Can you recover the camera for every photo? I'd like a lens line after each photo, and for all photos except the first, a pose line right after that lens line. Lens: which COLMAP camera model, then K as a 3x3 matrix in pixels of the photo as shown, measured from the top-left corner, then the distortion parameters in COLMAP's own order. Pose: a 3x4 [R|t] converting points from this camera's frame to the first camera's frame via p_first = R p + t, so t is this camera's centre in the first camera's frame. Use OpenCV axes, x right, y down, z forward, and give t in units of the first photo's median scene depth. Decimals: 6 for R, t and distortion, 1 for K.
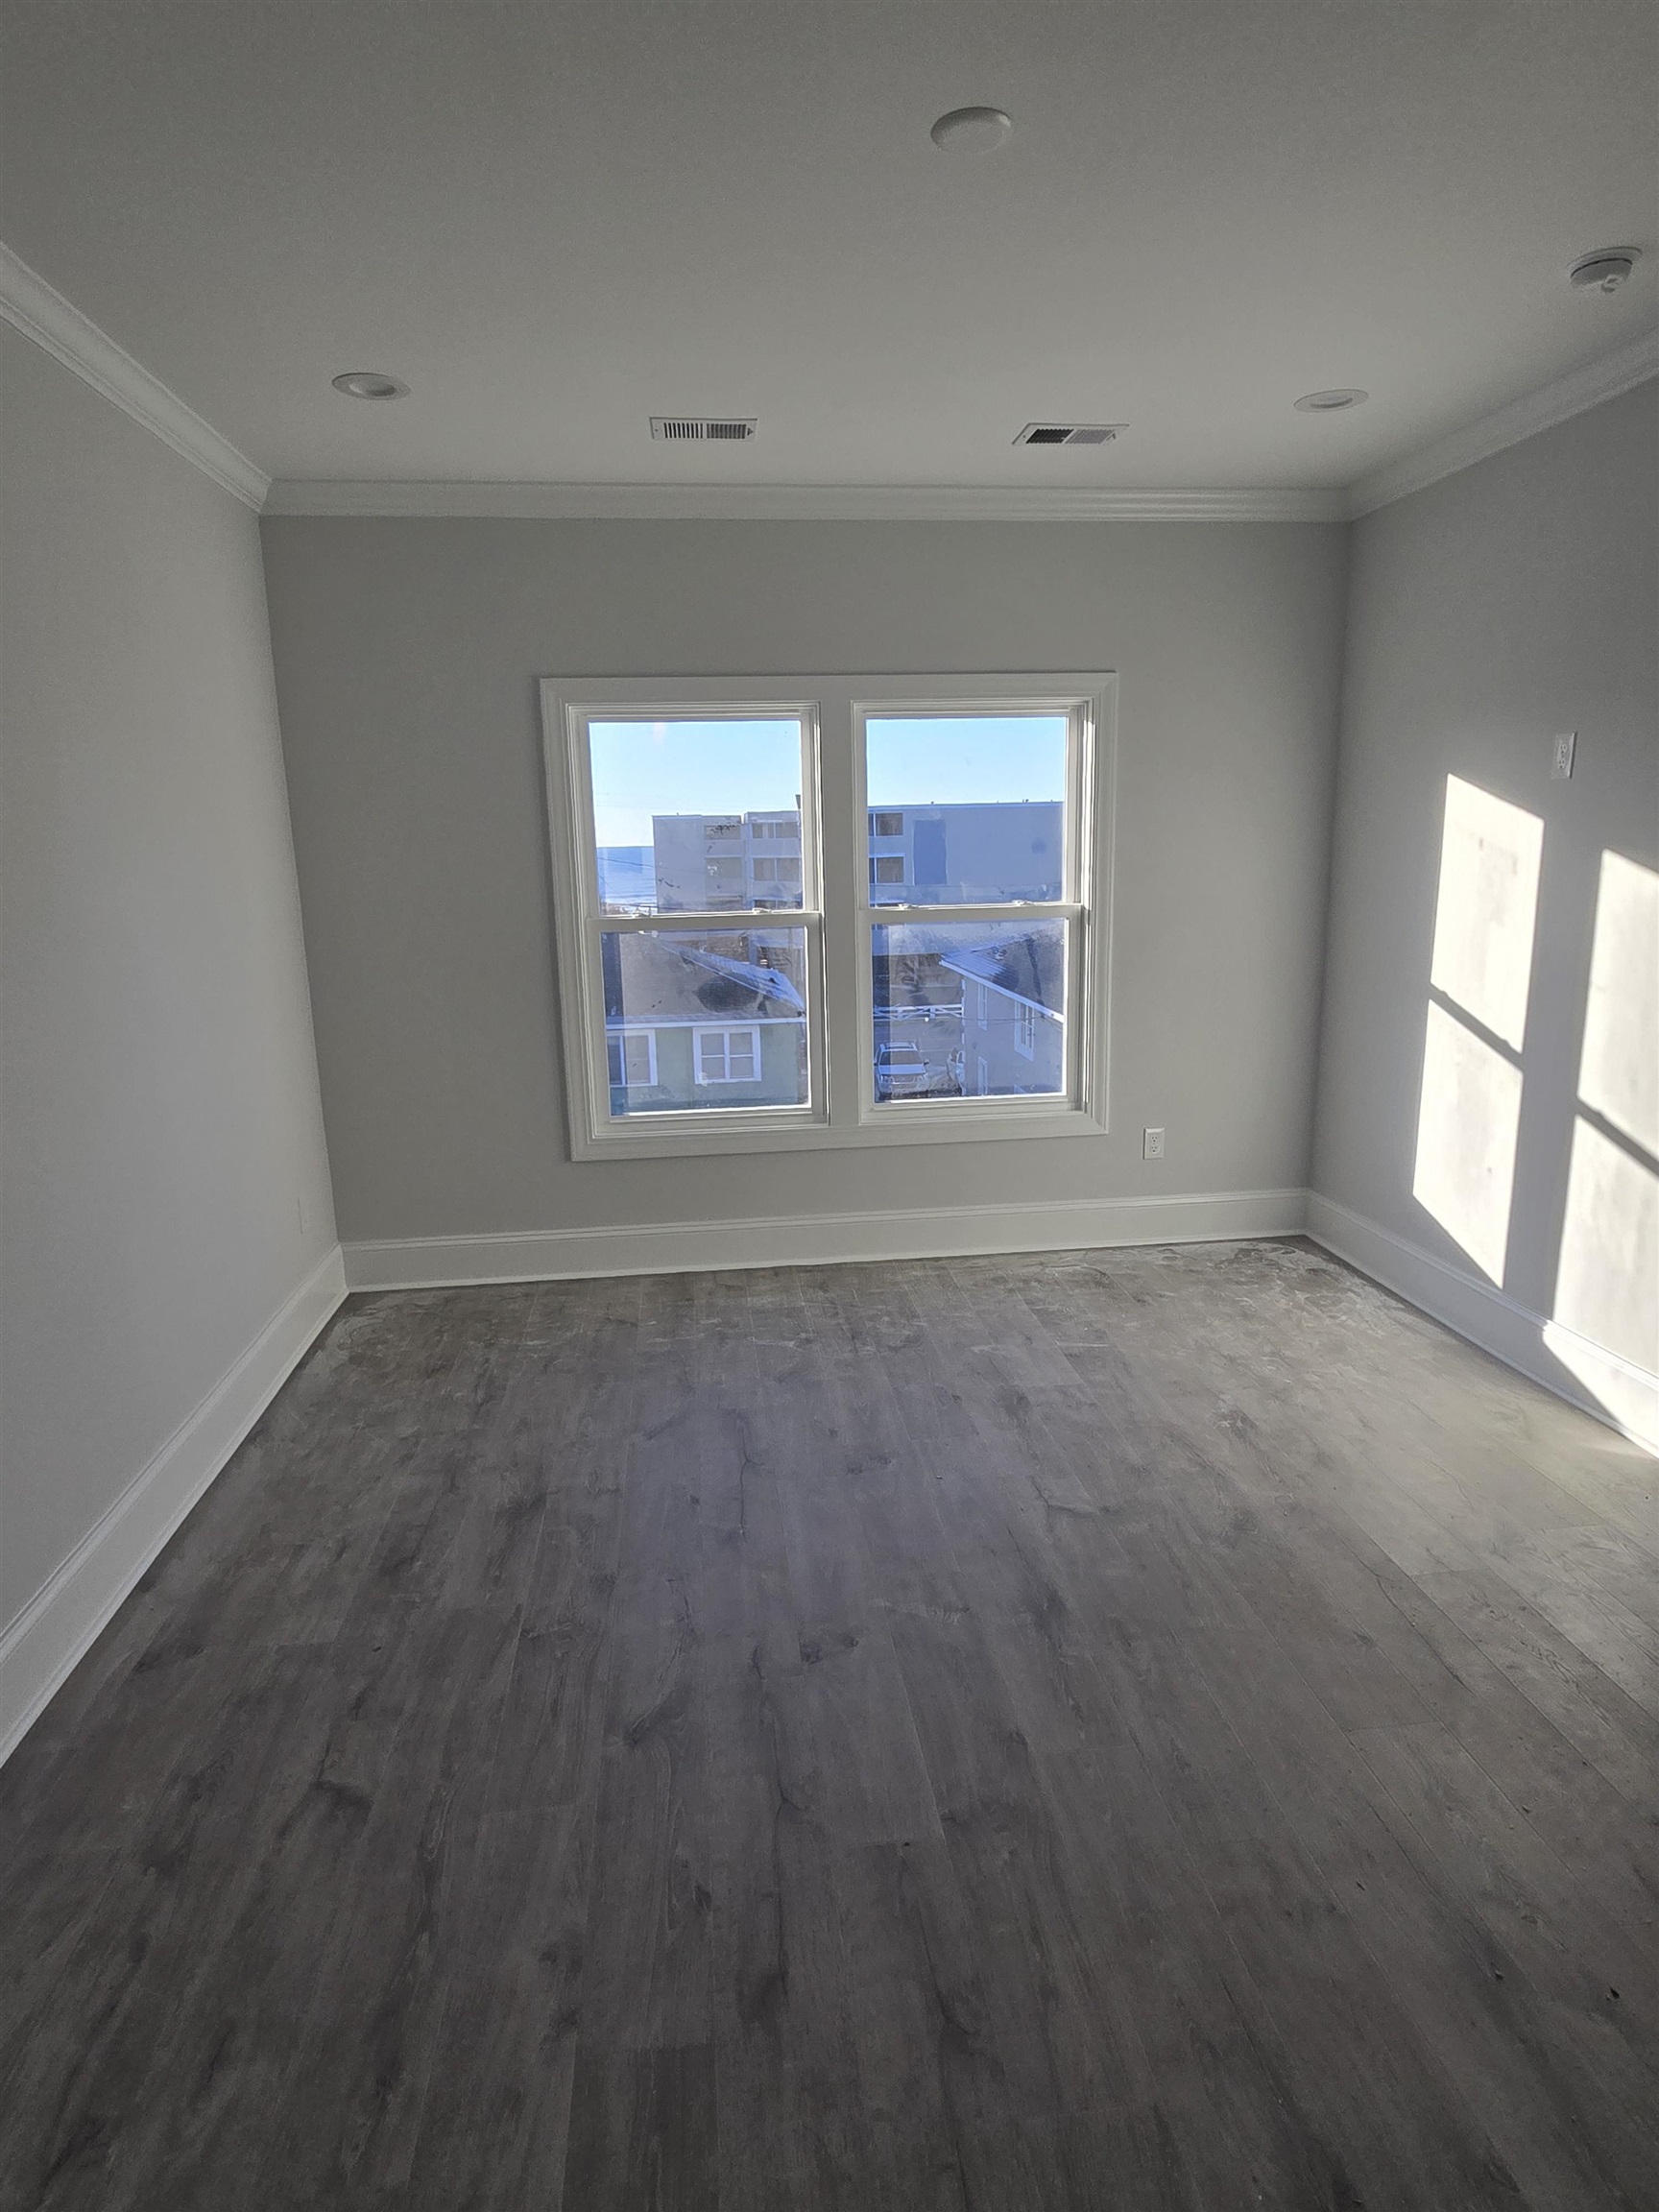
lens RADIAL K [[1254.0, 0, 829.9], [0, 1254.0, 1107.5], [0, 0, 1]] dist [0.003590, 0.000404]
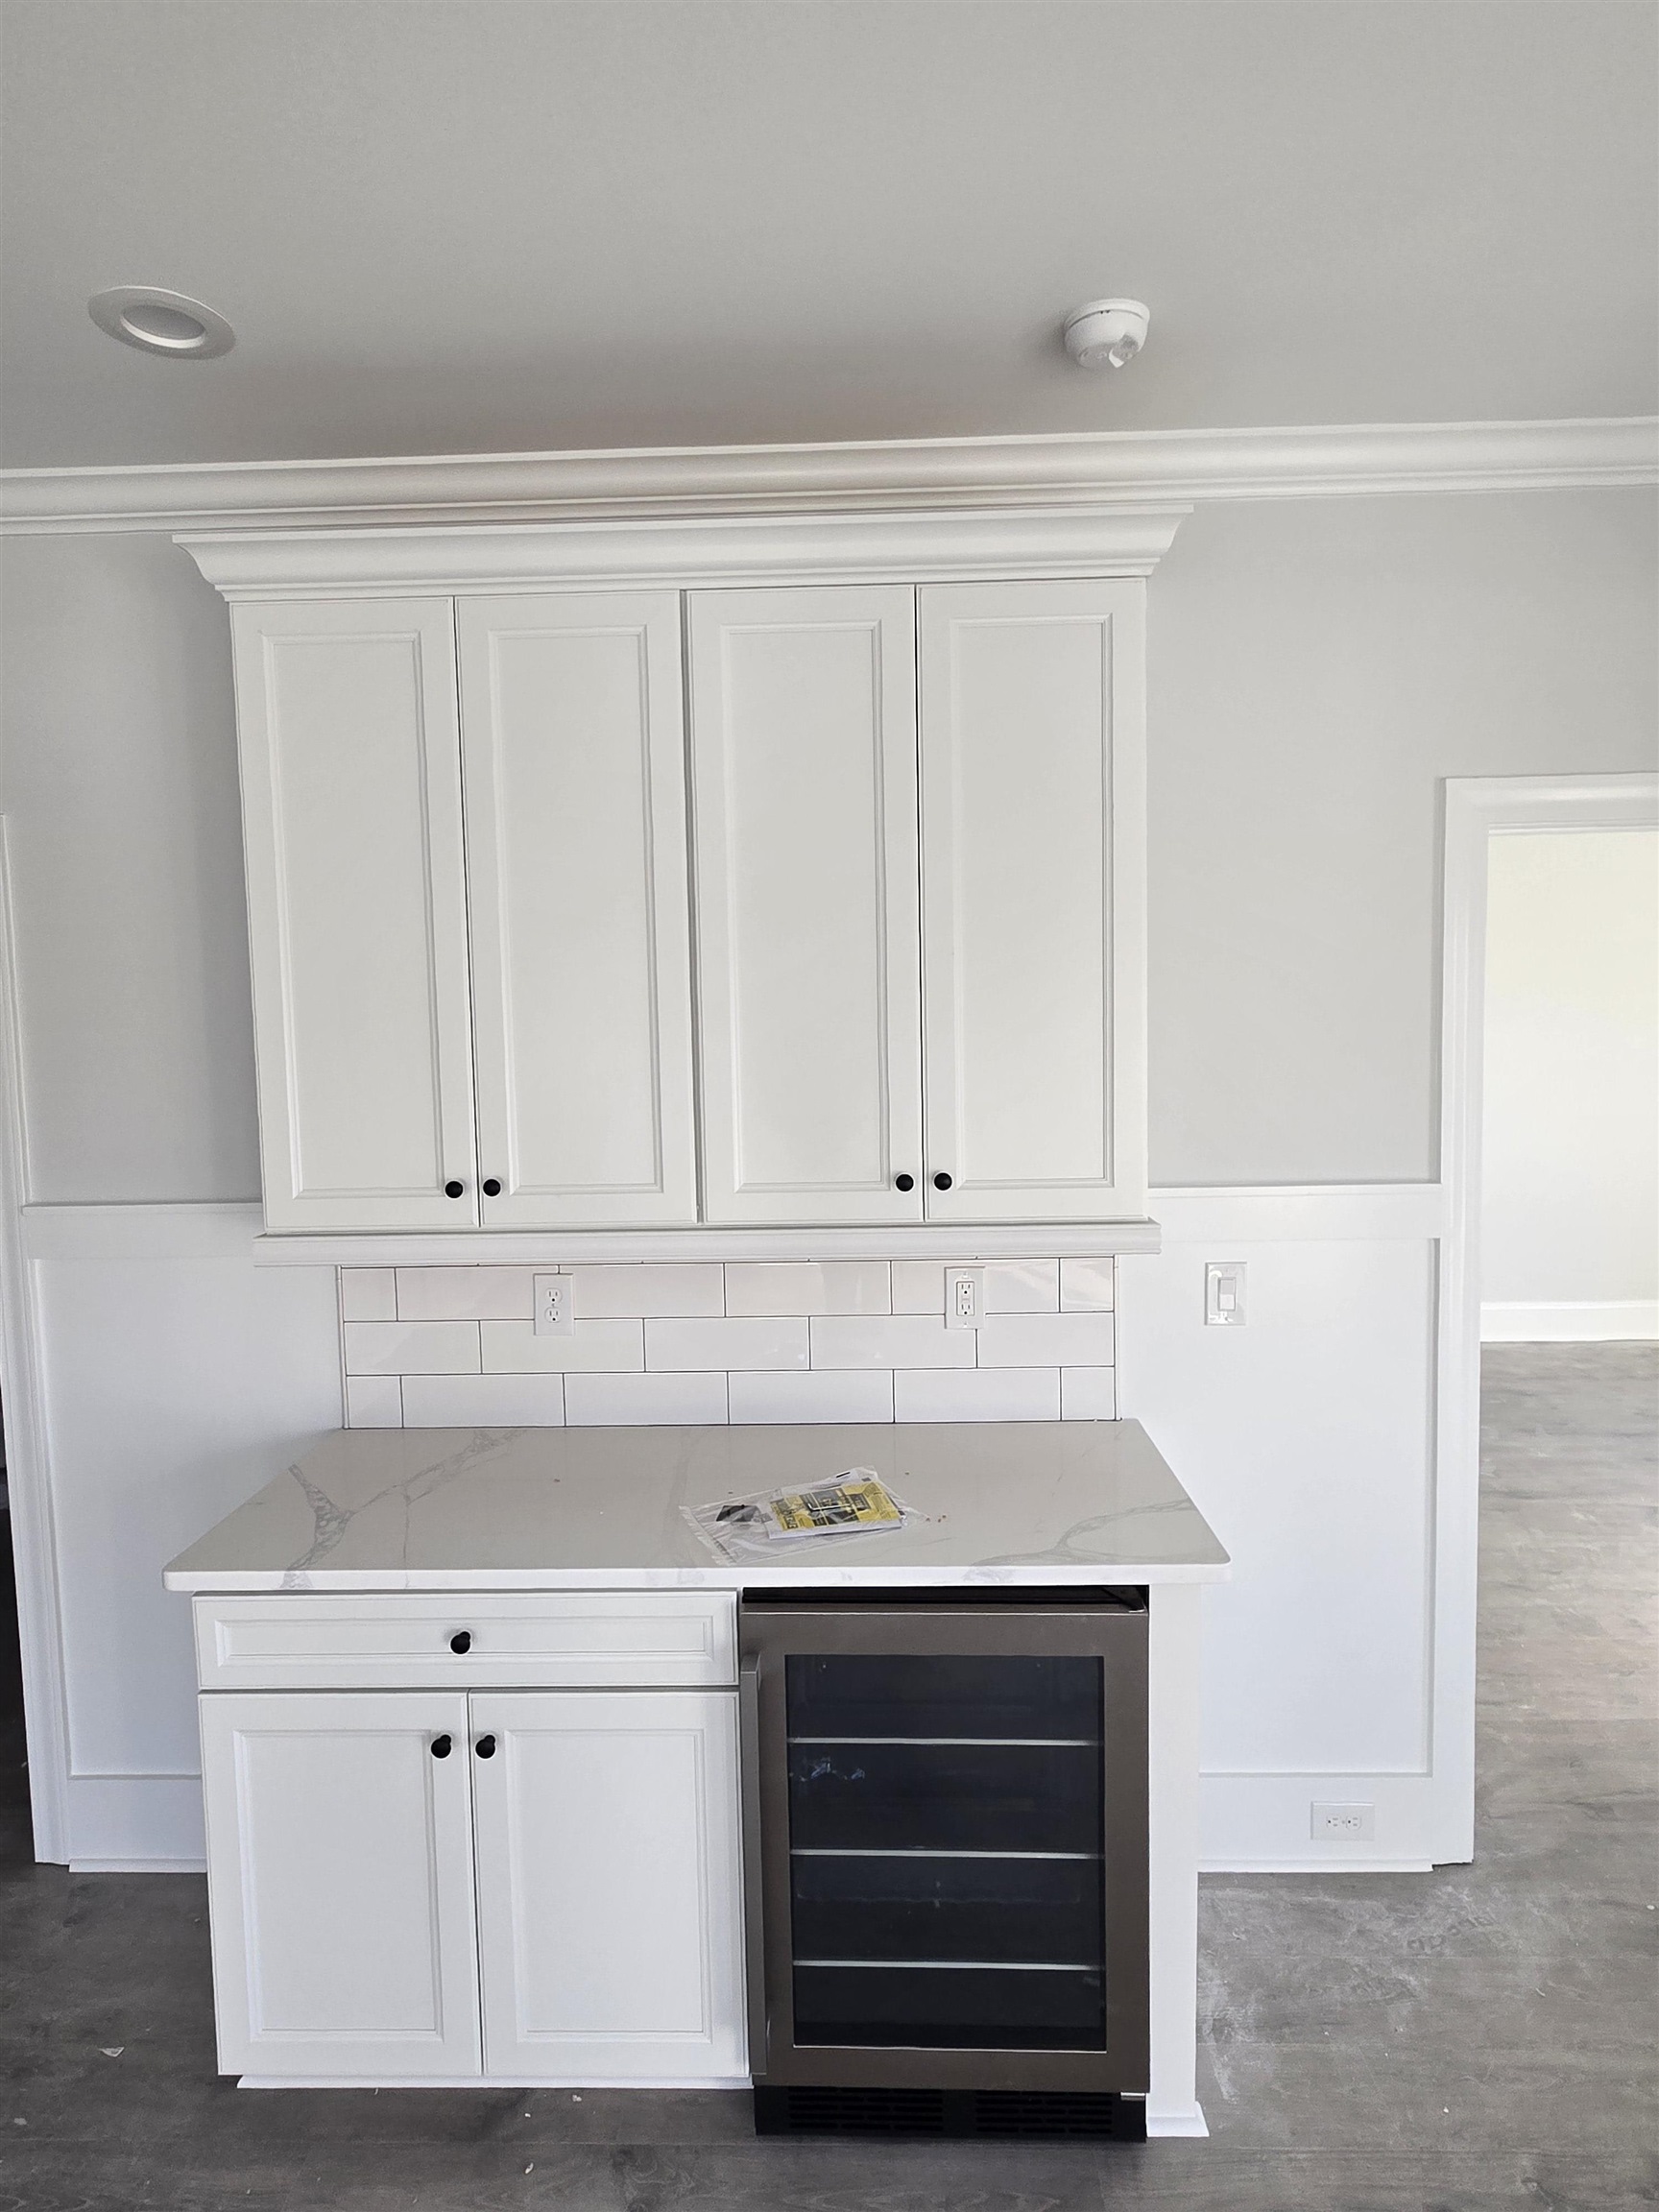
lens RADIAL K [[1254.0, 0, 830.9], [0, 1254.0, 1108.3], [0, 0, 1]] dist [0.003590, 0.000404]
pose [[-0.157744, 0.095143, -0.982886, 1.536157], [-0.152922, 0.980986, 0.119501, -0.145554], [0.975567, 0.169155, -0.140195, 0.176509]]
